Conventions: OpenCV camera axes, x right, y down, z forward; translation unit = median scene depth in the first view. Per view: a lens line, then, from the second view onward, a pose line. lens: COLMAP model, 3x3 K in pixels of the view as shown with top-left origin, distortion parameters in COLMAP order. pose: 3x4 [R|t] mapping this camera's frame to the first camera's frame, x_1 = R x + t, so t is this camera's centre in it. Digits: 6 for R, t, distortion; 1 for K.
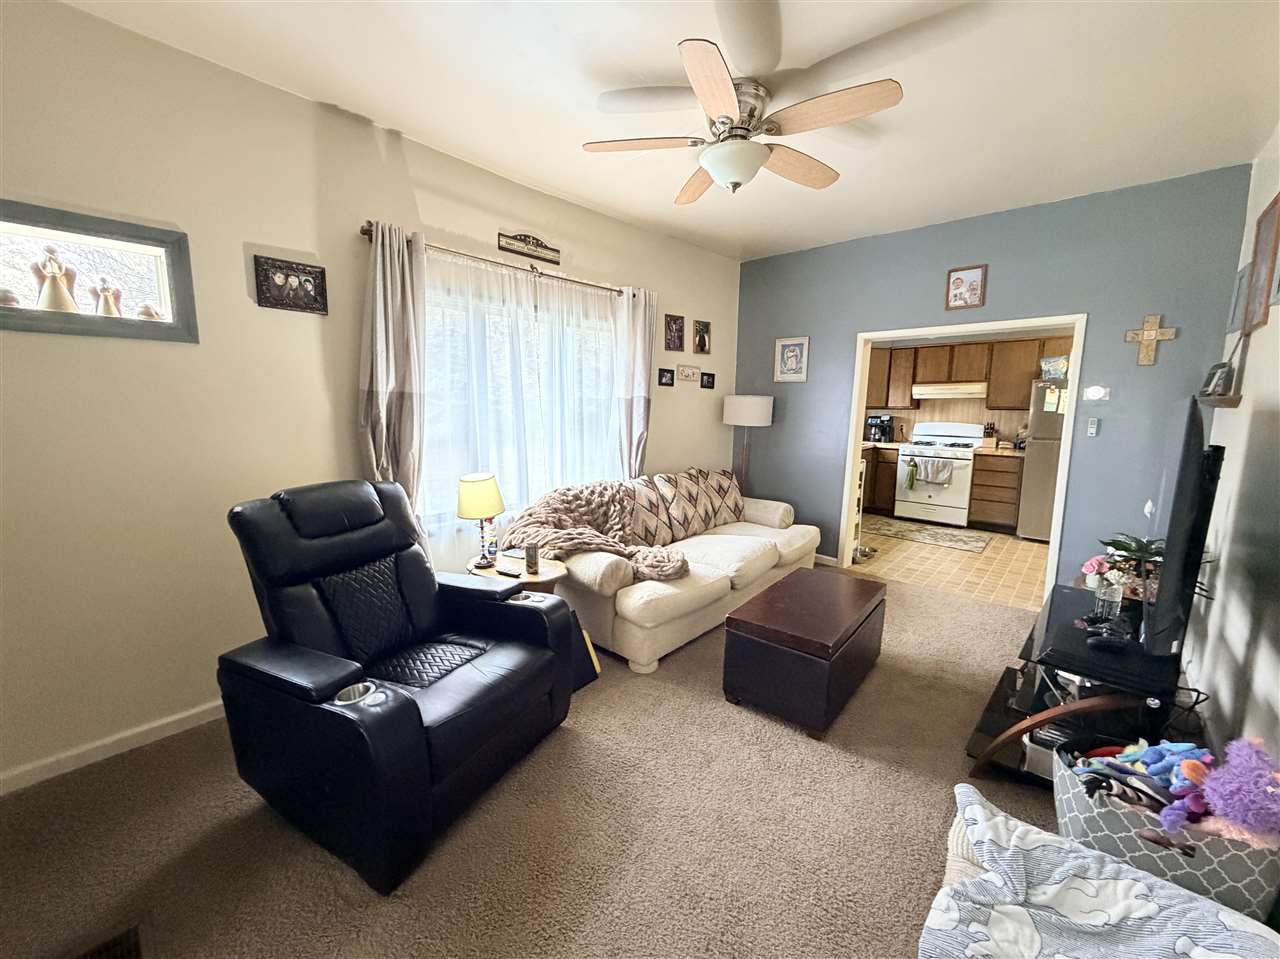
lens RADIAL K [[509.7, 0, 640.0], [0, 509.7, 479.5], [0, 0, 1]] dist [0.001993, -0.000061]
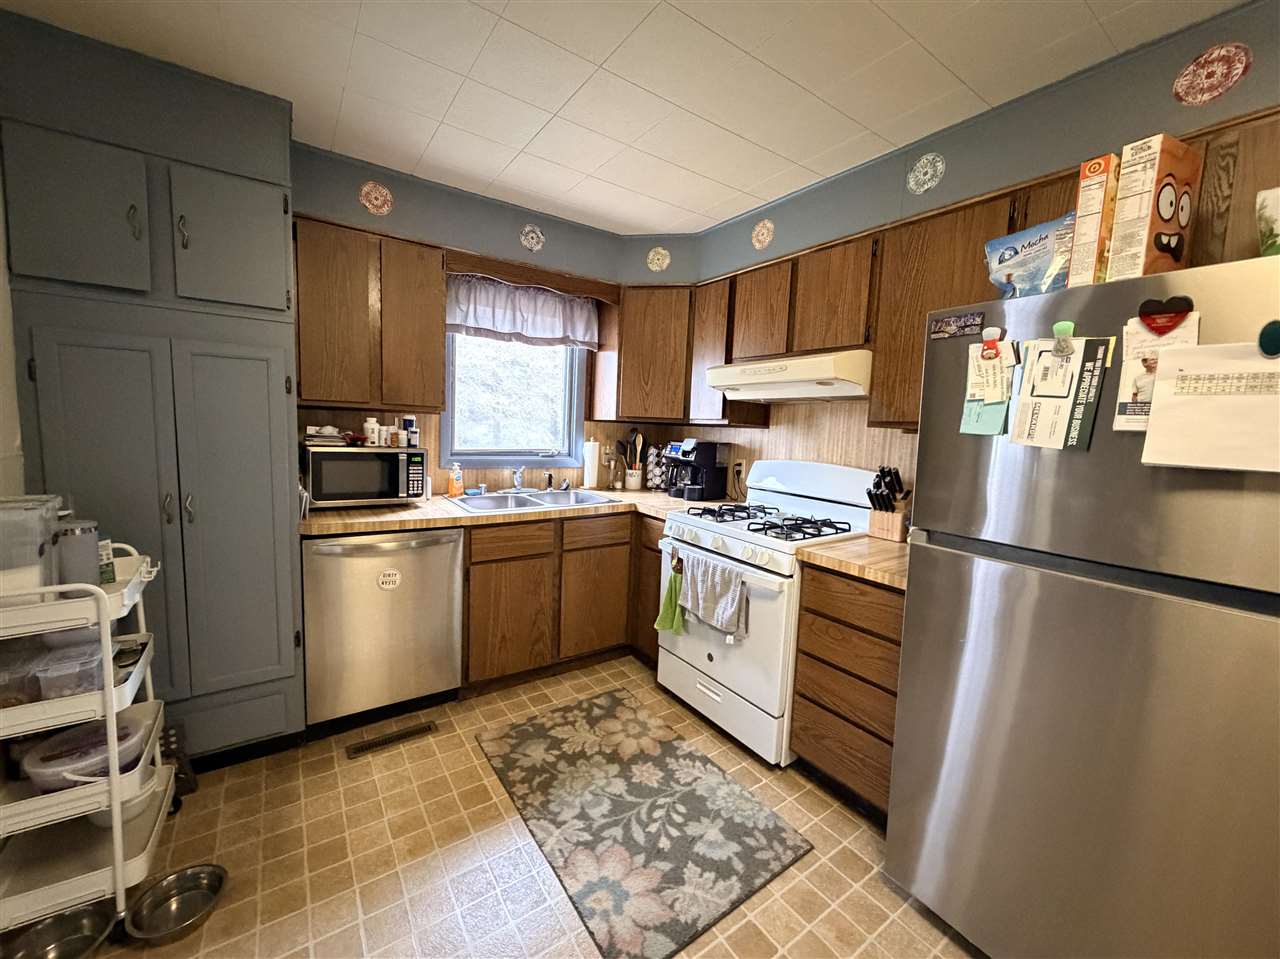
lens RADIAL K [[509.7, 0, 640.0], [0, 509.7, 479.5], [0, 0, 1]] dist [0.001993, -0.000061]
pose [[0.972884, 0.062428, -0.222708, 0.589407], [-0.072626, 0.996639, -0.037893, -0.077496], [0.219594, 0.053040, 0.974148, 0.615558]]
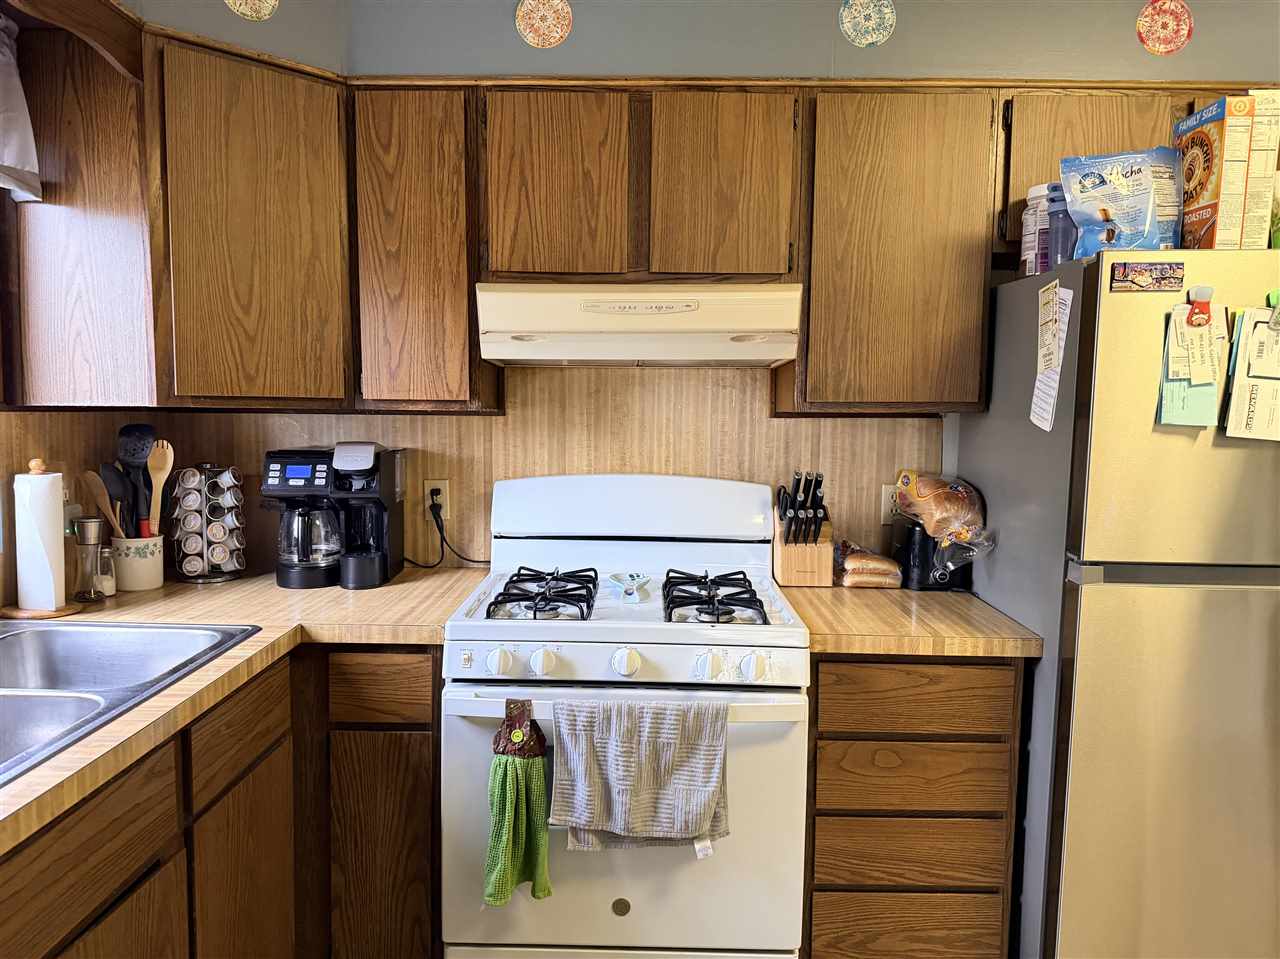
lens RADIAL K [[902.2, 0, 635.7], [0, 902.2, 487.7], [0, 0, 1]] dist [0.029596, -0.026770]
pose [[0.751919, -0.052705, 0.657145, 0.371523], [0.087395, 0.995971, -0.020119, -0.103198], [-0.653437, 0.072559, 0.753496, 0.745940]]
